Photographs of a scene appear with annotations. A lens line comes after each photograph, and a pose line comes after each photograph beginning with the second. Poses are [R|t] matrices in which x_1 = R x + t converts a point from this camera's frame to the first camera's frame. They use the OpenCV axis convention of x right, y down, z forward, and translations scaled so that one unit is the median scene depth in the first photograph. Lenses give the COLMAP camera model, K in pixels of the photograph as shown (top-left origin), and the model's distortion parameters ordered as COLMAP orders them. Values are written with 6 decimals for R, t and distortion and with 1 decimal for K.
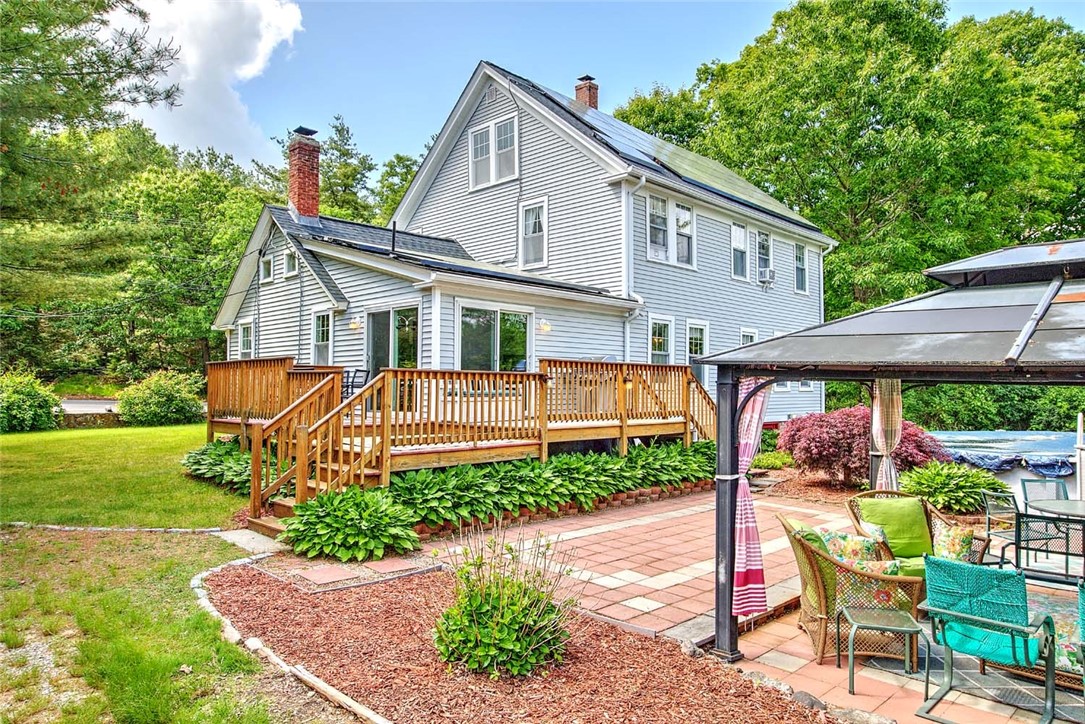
lens RADIAL K [[702.6, 0, 544.7], [0, 702.6, 364.0], [0, 0, 1]] dist [0.003911, -0.000633]
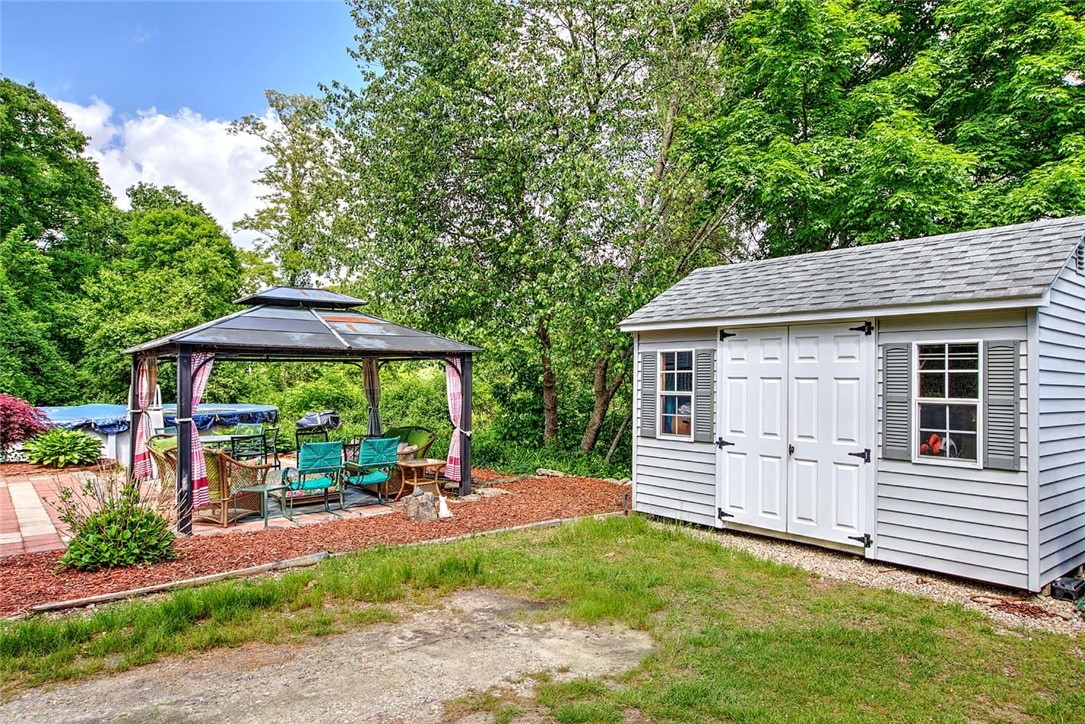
lens RADIAL K [[702.6, 0, 548.8], [0, 702.6, 363.3], [0, 0, 1]] dist [0.003911, -0.000633]
pose [[0.114547, 0.005398, 0.993403, -0.326330], [-0.022266, 0.999748, -0.002865, 0.008021], [-0.993168, -0.021791, 0.114638, 0.018928]]
